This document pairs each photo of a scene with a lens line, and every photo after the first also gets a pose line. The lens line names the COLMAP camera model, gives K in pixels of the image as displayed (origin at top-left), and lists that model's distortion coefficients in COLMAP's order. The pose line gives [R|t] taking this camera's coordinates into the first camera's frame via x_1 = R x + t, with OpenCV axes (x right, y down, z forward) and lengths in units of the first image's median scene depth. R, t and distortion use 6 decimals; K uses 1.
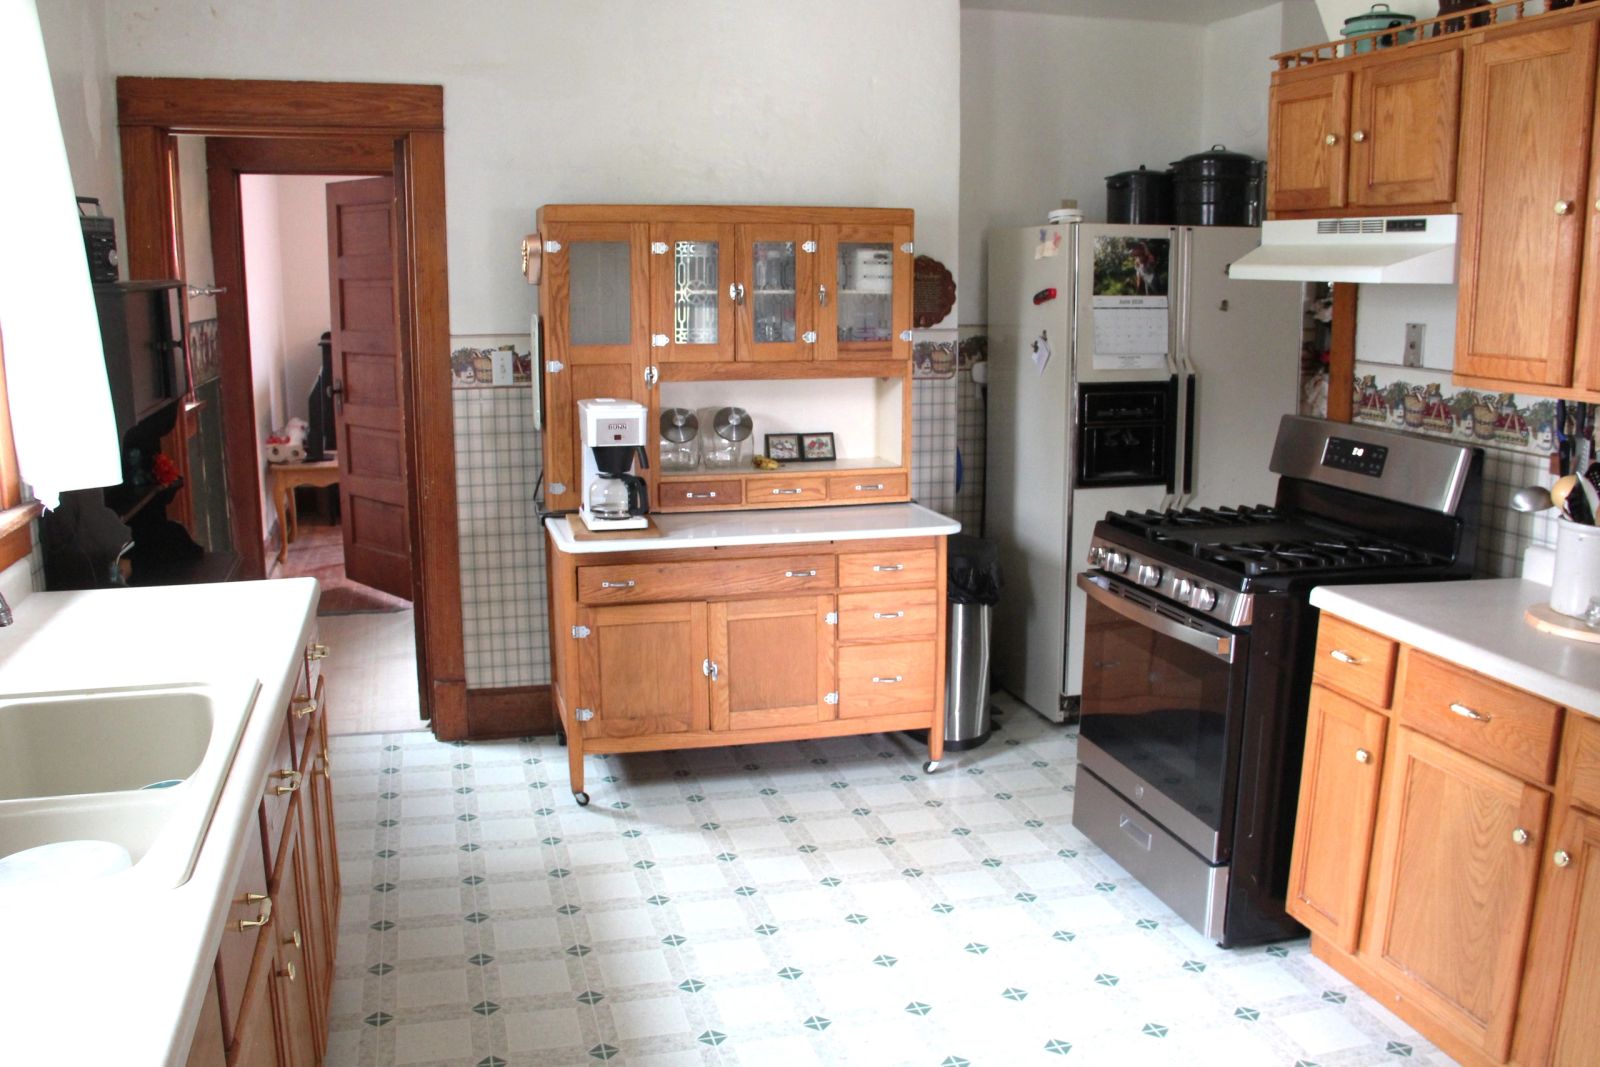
lens RADIAL K [[1328.9, 0, 811.3], [0, 1328.9, 543.9], [0, 0, 1]] dist [-0.182682, 0.146910]
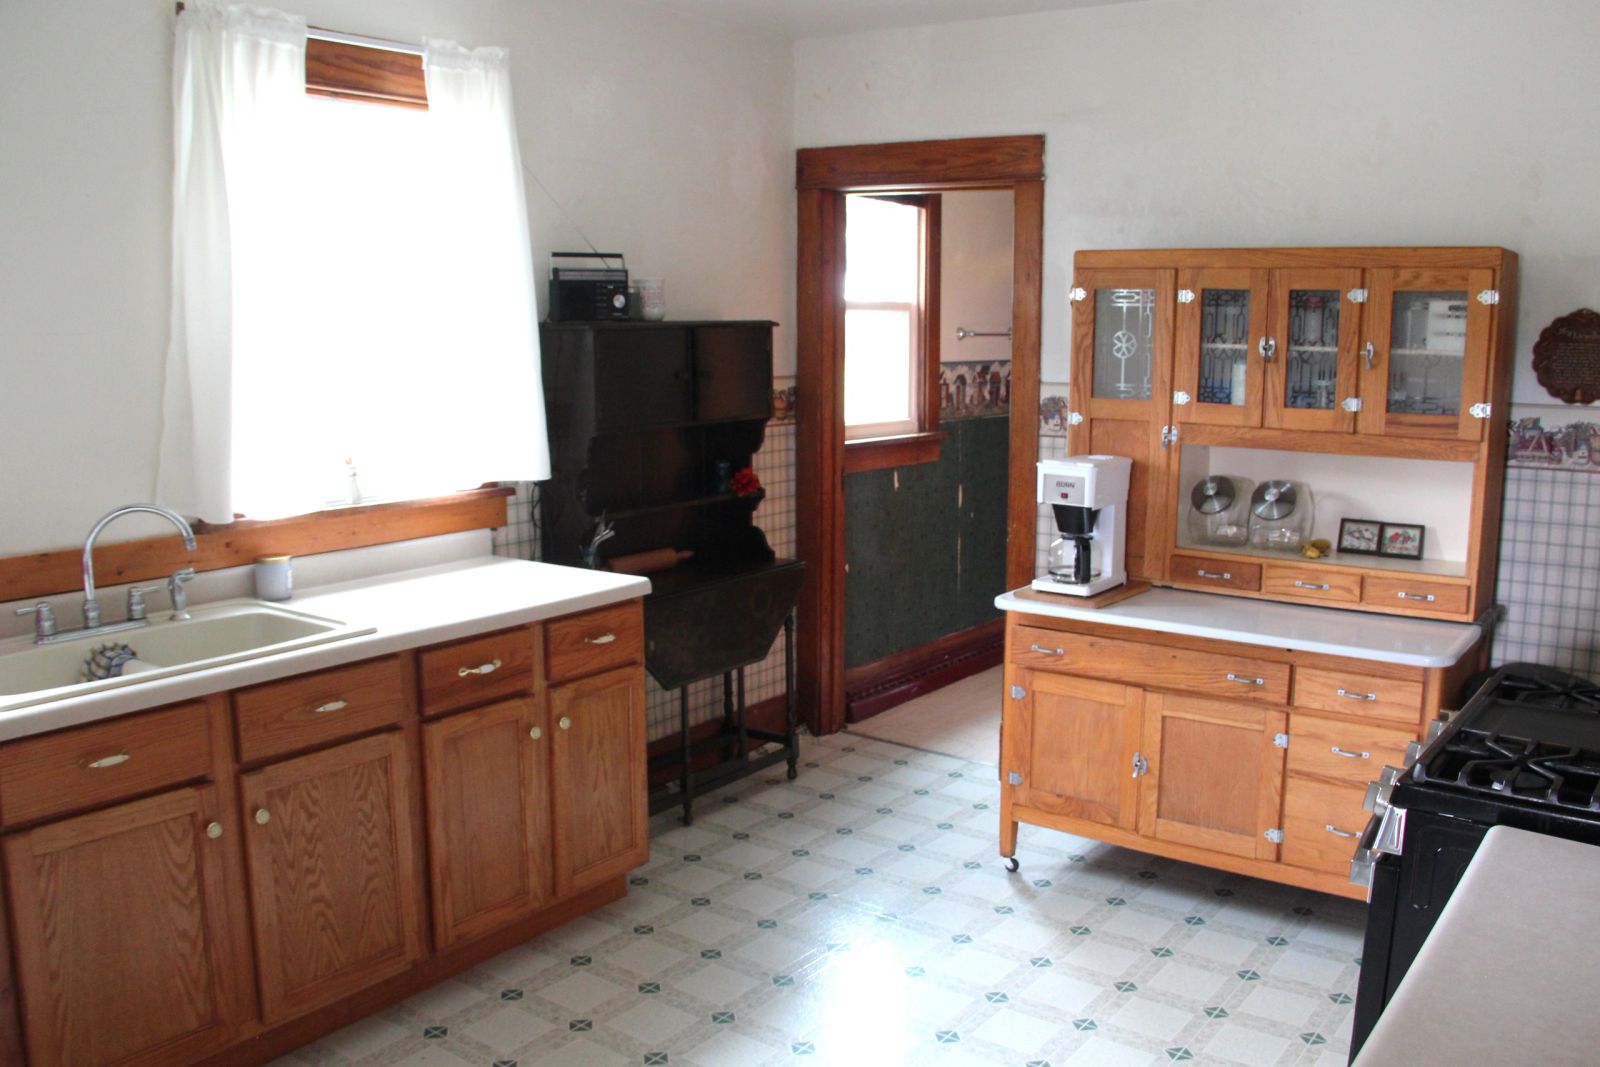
lens RADIAL K [[1328.9, 0, 811.3], [0, 1328.9, 543.9], [0, 0, 1]] dist [-0.182682, 0.146910]
pose [[0.644565, 0.125396, -0.754196, 0.411014], [-0.155605, 0.987327, 0.031172, -0.043632], [0.748547, 0.097264, 0.655909, 0.229536]]
